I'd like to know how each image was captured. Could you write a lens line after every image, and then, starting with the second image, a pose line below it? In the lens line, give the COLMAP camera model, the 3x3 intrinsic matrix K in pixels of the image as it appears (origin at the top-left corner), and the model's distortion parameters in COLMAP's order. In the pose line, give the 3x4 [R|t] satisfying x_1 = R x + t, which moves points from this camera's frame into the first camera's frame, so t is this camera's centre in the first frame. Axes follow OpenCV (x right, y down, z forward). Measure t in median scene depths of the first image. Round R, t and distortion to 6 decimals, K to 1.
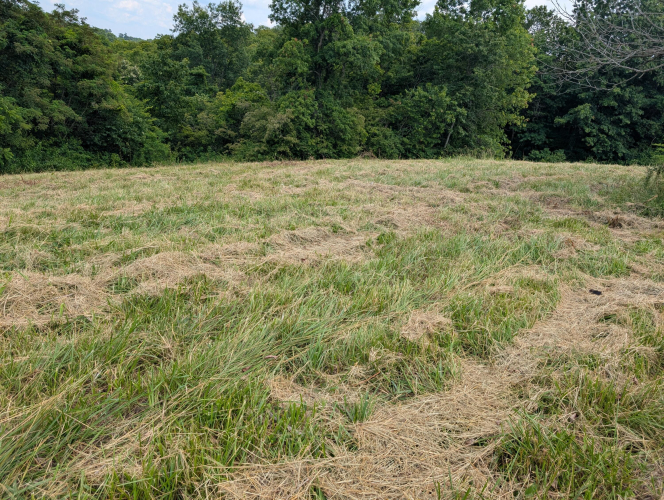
lens RADIAL K [[476.5, 0, 334.9], [0, 476.5, 248.5], [0, 0, 1]] dist [-0.004393, 0.000844]
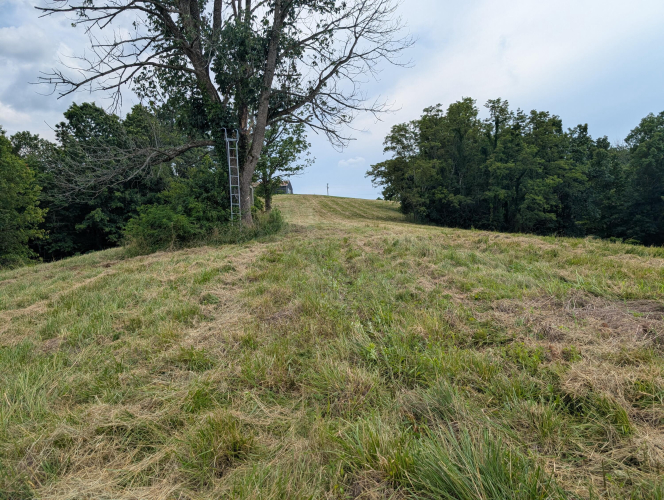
lens RADIAL K [[476.5, 0, 333.5], [0, 476.5, 248.3], [0, 0, 1]] dist [-0.004393, 0.000844]
pose [[0.597037, -0.229174, 0.768782, -0.039732], [0.384783, 0.922701, -0.023766, 0.031961], [-0.703910, 0.310004, 0.639069, -0.110928]]
